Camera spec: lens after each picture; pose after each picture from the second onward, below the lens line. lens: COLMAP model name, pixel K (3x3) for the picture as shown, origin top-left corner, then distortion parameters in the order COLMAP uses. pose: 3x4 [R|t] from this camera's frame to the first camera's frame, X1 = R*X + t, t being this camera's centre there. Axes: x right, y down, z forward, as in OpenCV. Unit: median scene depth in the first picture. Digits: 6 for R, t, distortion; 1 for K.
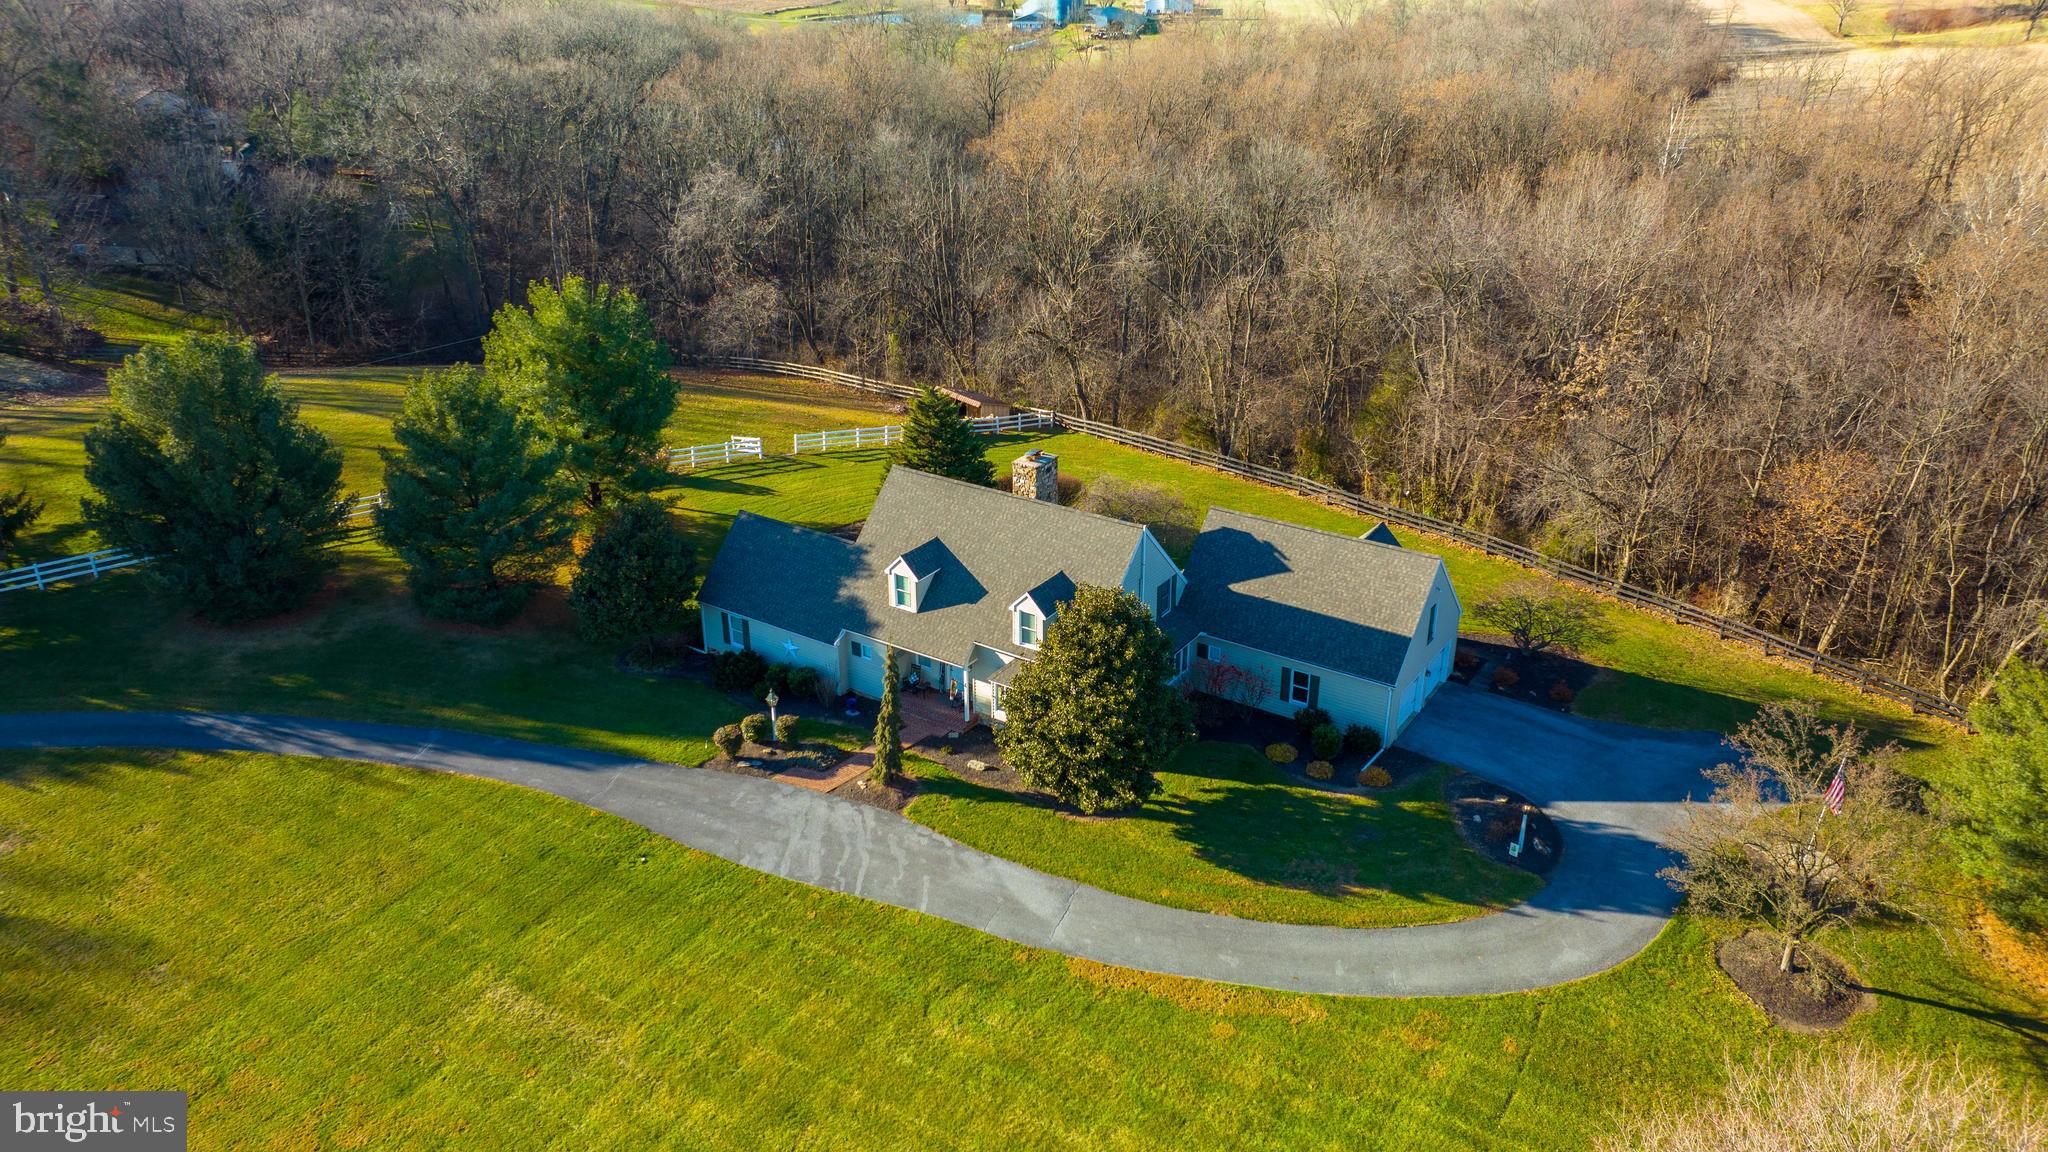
lens RADIAL K [[1440.0, 0, 1022.8], [0, 1440.0, 576.6], [0, 0, 1]] dist [-0.022300, 0.026743]
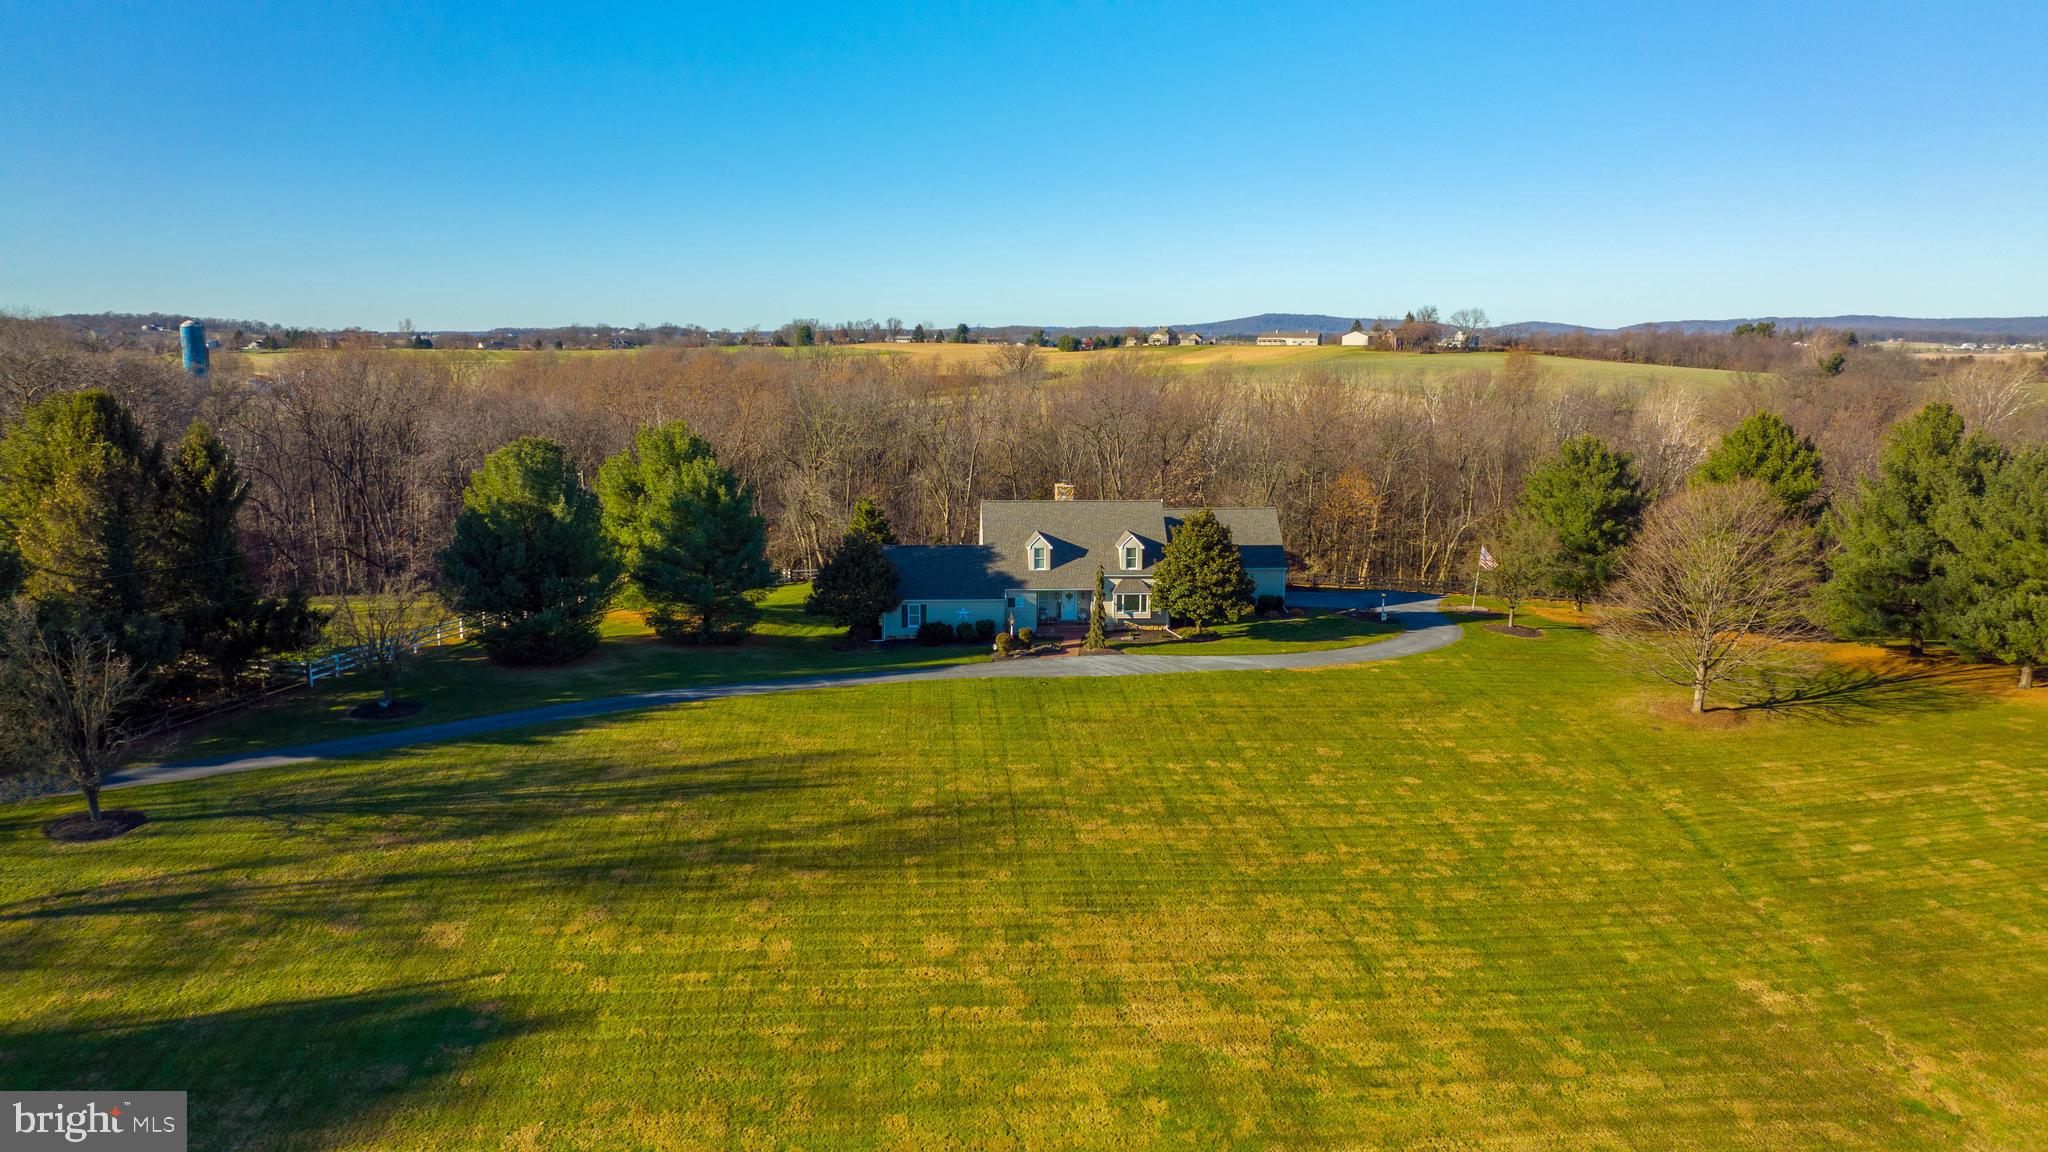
lens RADIAL K [[1440.0, 0, 1027.8], [0, 1440.0, 578.8], [0, 0, 1]] dist [-0.022300, 0.026743]
pose [[0.786583, -0.089639, 0.610944, -1.129016], [0.242582, 0.954718, -0.172243, 0.321063], [-0.567839, 0.283687, 0.772710, -0.256567]]
